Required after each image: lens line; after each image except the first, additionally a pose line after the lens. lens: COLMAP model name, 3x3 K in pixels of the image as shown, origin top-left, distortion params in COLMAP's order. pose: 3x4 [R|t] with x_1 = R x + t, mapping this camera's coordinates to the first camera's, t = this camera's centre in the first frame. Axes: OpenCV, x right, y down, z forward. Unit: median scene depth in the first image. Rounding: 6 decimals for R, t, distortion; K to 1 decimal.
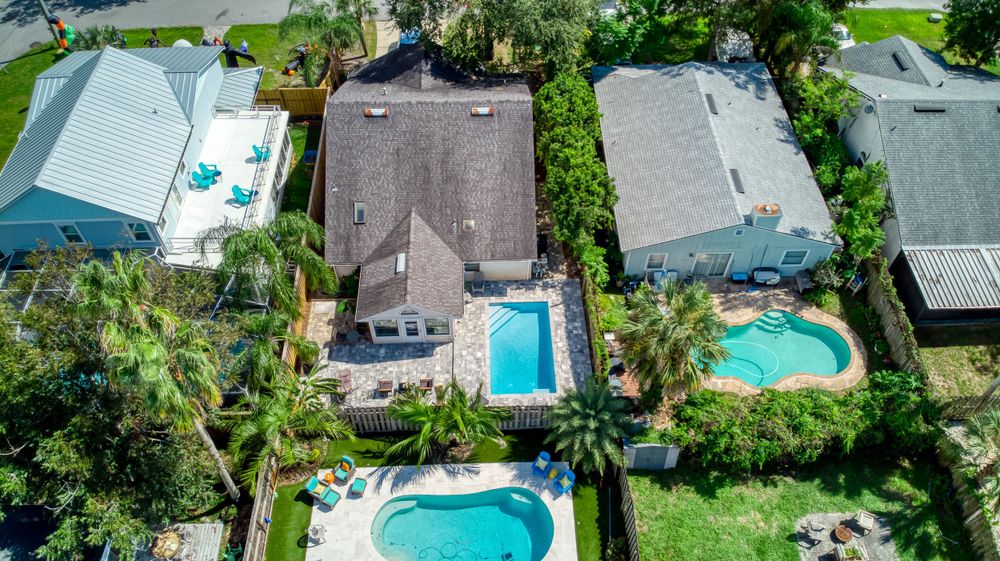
lens RADIAL K [[761.3, 0, 465.1], [0, 761.3, 325.5], [0, 0, 1]] dist [0.057670, -0.173147]
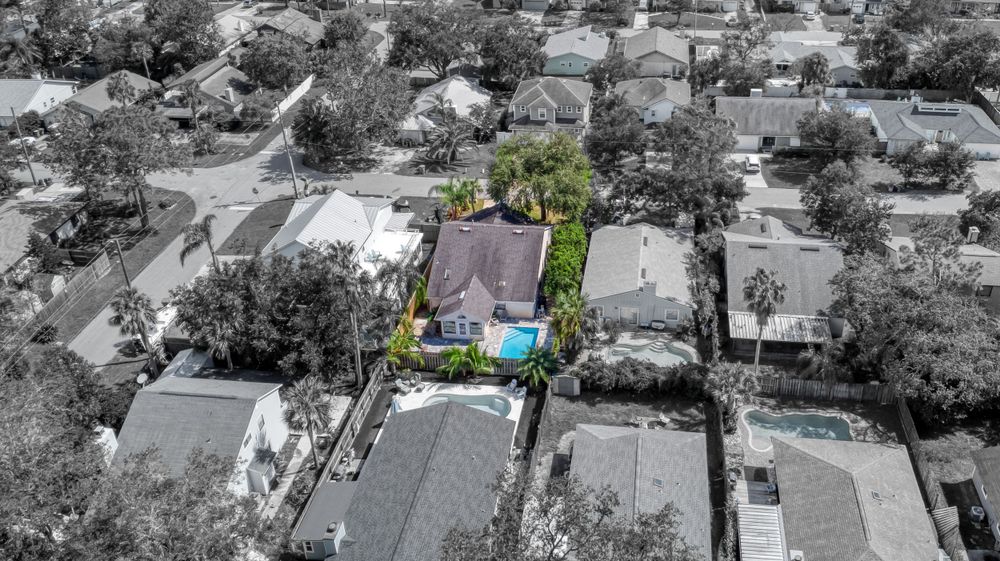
lens RADIAL K [[884.9, 0, 500.0], [0, 884.9, 280.5], [0, 0, 1]] dist [0.001313, 0.000039]
pose [[0.982170, 0.087499, -0.166392, 0.366701], [-0.140725, 0.929066, -0.342101, 0.616092], [0.124656, 0.359417, 0.924814, -1.044208]]
